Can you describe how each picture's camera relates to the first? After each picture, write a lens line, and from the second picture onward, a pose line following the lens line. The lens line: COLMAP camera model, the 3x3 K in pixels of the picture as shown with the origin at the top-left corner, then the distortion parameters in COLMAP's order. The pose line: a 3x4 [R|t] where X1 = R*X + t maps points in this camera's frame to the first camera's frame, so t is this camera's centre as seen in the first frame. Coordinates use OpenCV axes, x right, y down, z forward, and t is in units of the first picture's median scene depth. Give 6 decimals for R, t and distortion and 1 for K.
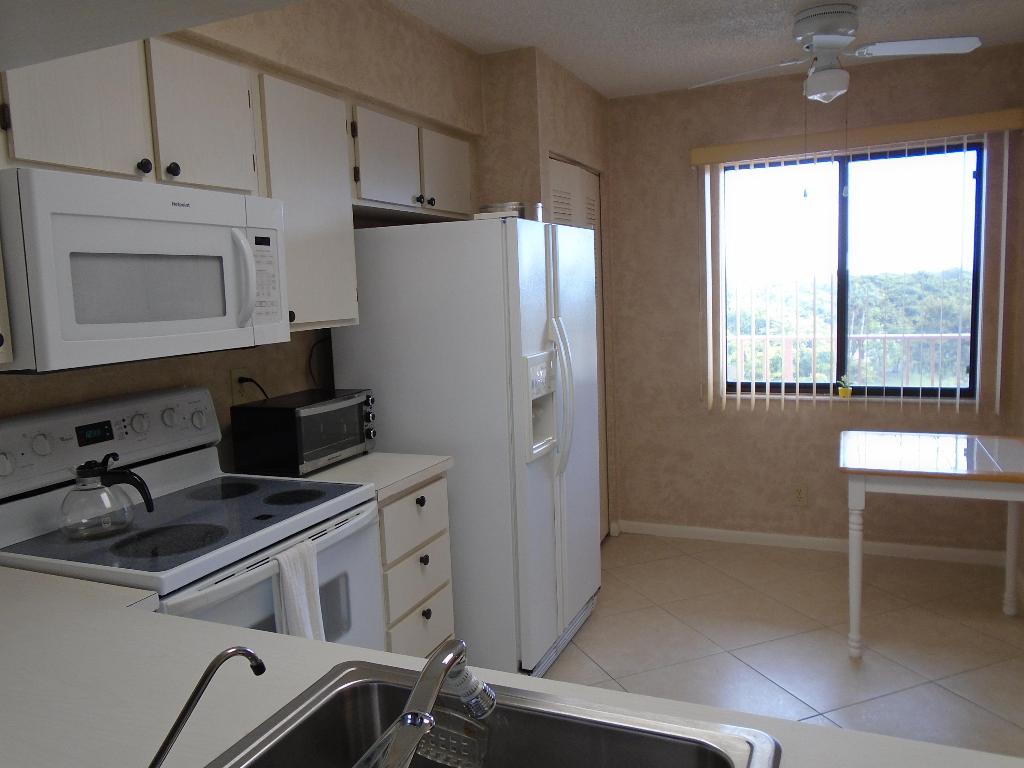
lens RADIAL K [[790.1, 0, 518.2], [0, 790.1, 383.9], [0, 0, 1]] dist [0.000643, 0.002368]
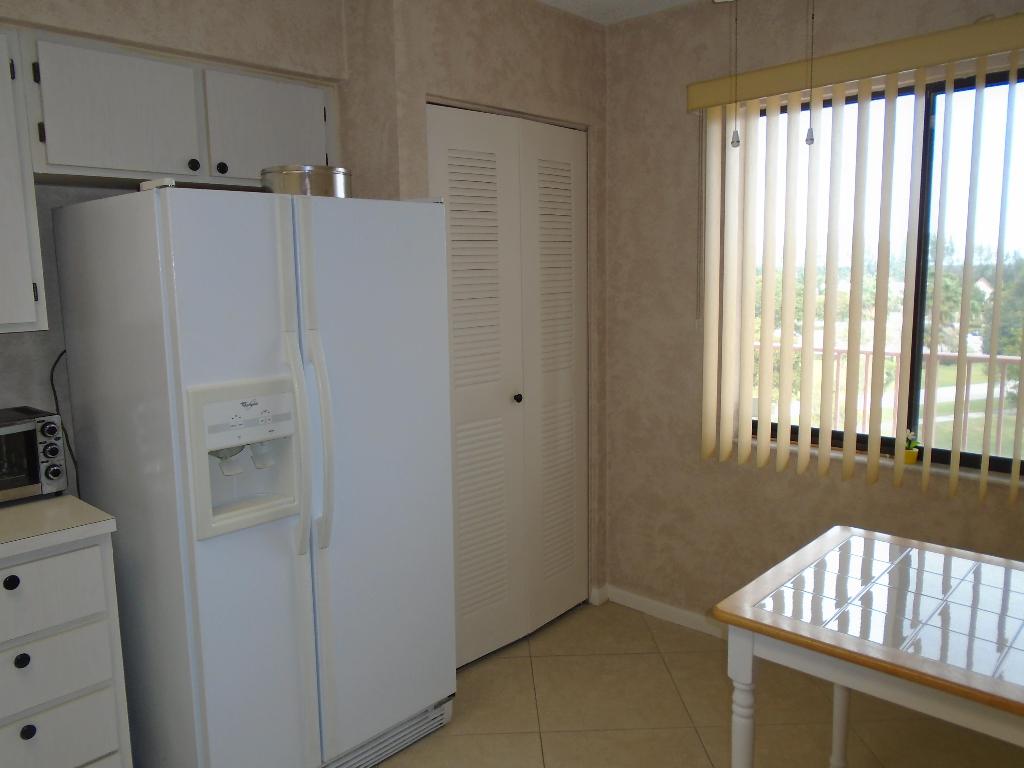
lens RADIAL K [[790.1, 0, 507.8], [0, 790.1, 384.4], [0, 0, 1]] dist [0.000643, 0.002368]
pose [[0.937464, 0.073479, -0.340240, 0.421326], [-0.062548, 0.997115, 0.042999, -0.071361], [0.342418, -0.019029, 0.939355, 0.371897]]
